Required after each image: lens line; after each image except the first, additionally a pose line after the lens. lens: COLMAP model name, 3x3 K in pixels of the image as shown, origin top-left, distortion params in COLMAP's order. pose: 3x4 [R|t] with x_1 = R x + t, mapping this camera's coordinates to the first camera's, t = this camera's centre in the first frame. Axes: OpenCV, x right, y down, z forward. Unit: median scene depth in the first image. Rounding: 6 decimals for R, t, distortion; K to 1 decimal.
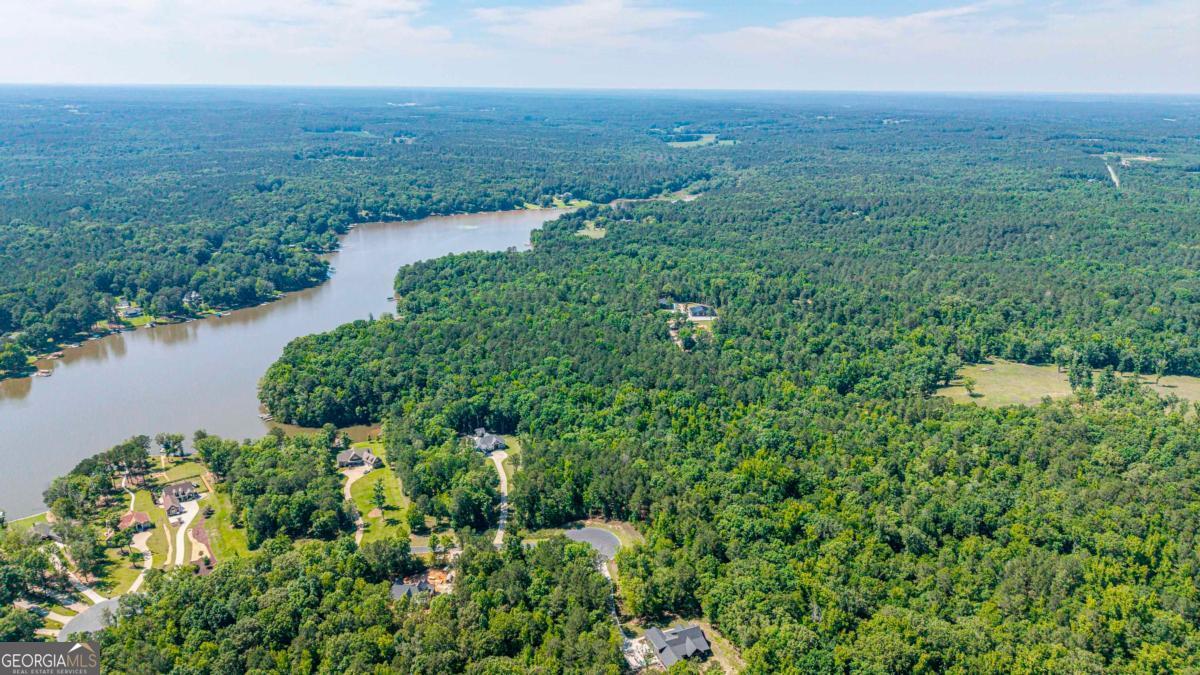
lens RADIAL K [[791.2, 0, 600.6], [0, 791.2, 341.3], [0, 0, 1]] dist [0.020240, -0.034219]
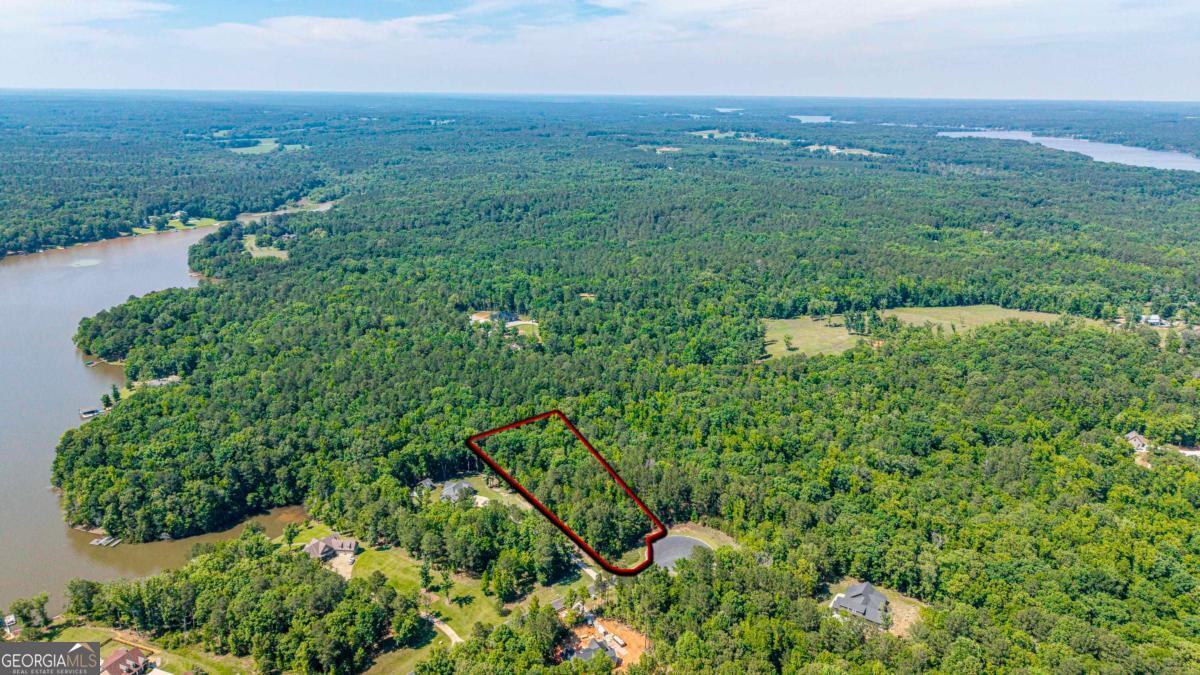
lens RADIAL K [[791.2, 0, 597.6], [0, 791.2, 343.9], [0, 0, 1]] dist [0.020240, -0.034219]
pose [[0.833847, -0.164011, 0.527066, -0.135862], [0.163170, 0.985406, 0.048492, -0.015440], [-0.527327, 0.045567, 0.848439, 0.046941]]
